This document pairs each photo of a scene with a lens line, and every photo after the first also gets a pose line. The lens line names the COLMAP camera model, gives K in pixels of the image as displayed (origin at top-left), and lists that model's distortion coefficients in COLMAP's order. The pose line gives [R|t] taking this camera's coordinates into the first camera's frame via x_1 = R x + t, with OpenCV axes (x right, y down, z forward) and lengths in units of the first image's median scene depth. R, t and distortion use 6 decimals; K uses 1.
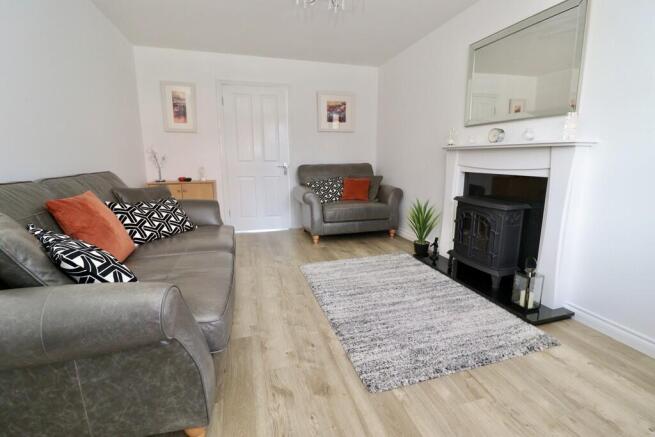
lens RADIAL K [[307.0, 0, 328.2], [0, 307.0, 216.6], [0, 0, 1]] dist [-0.025406, -0.000750]
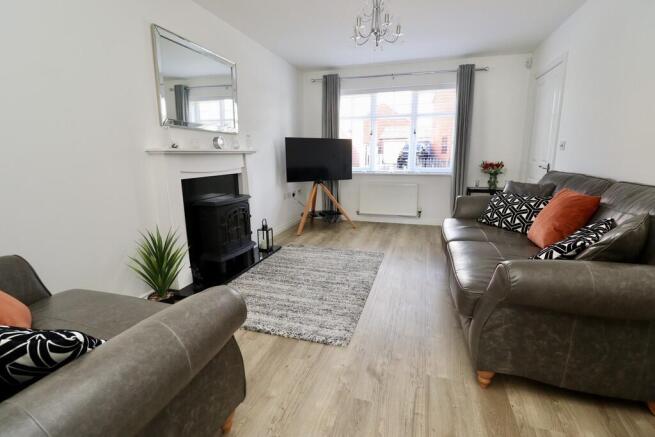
lens RADIAL K [[307.0, 0, 329.7], [0, 307.0, 220.0], [0, 0, 1]] dist [-0.025406, -0.000750]
pose [[-0.841463, -0.094093, 0.532059, -0.464080], [0.120978, 0.926909, 0.355251, -0.357758], [-0.526597, 0.363298, -0.768577, 1.788590]]
